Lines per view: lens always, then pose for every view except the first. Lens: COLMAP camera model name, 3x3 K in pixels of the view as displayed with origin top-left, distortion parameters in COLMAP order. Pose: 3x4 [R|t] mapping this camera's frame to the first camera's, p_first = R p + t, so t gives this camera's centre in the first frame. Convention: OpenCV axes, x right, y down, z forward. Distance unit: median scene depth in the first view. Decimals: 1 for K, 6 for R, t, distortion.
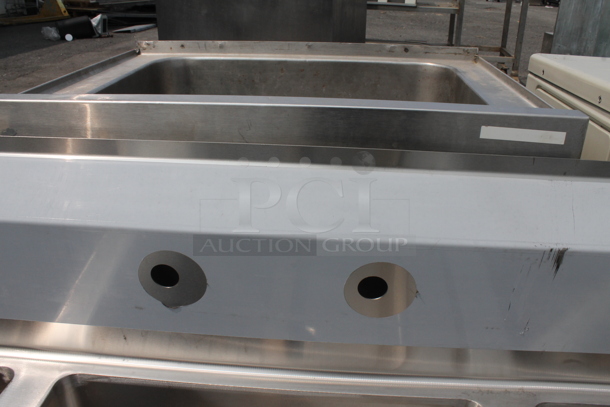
lens RADIAL K [[504.0, 0, 305.0], [0, 504.0, 203.5], [0, 0, 1]] dist [-0.179972, 0.136825]
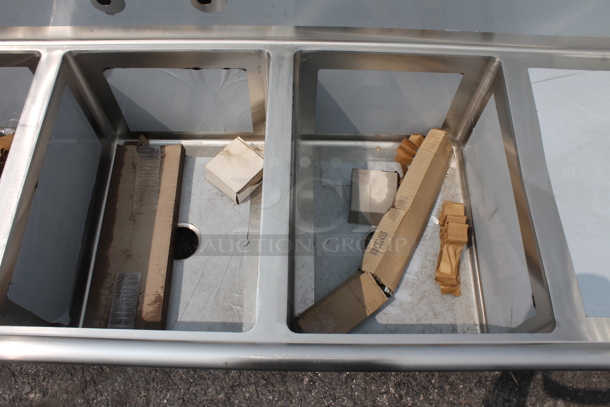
lens RADIAL K [[504.0, 0, 305.0], [0, 504.0, 203.5], [0, 0, 1]] dist [-0.179972, 0.136825]
pose [[0.998680, -0.047889, 0.018547, 0.054749], [0.026266, 0.786644, 0.616848, -0.045433], [-0.044130, -0.615547, 0.786864, -0.129594]]
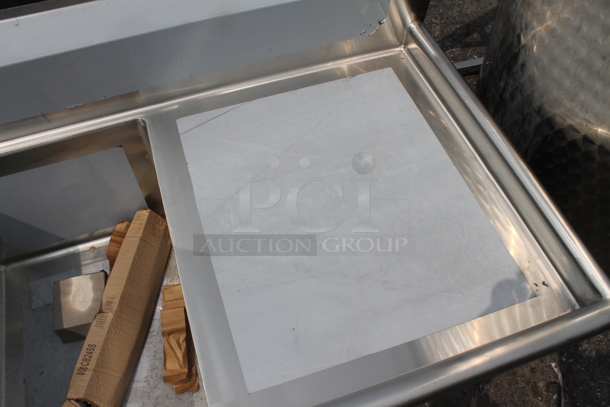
lens RADIAL K [[504.0, 0, 305.0], [0, 504.0, 203.5], [0, 0, 1]] dist [-0.179972, 0.136825]
pose [[0.920507, -0.324675, 0.217376, 0.174342], [0.177272, 0.842820, 0.508162, -0.014865], [-0.348197, -0.429232, 0.833378, -0.121146]]
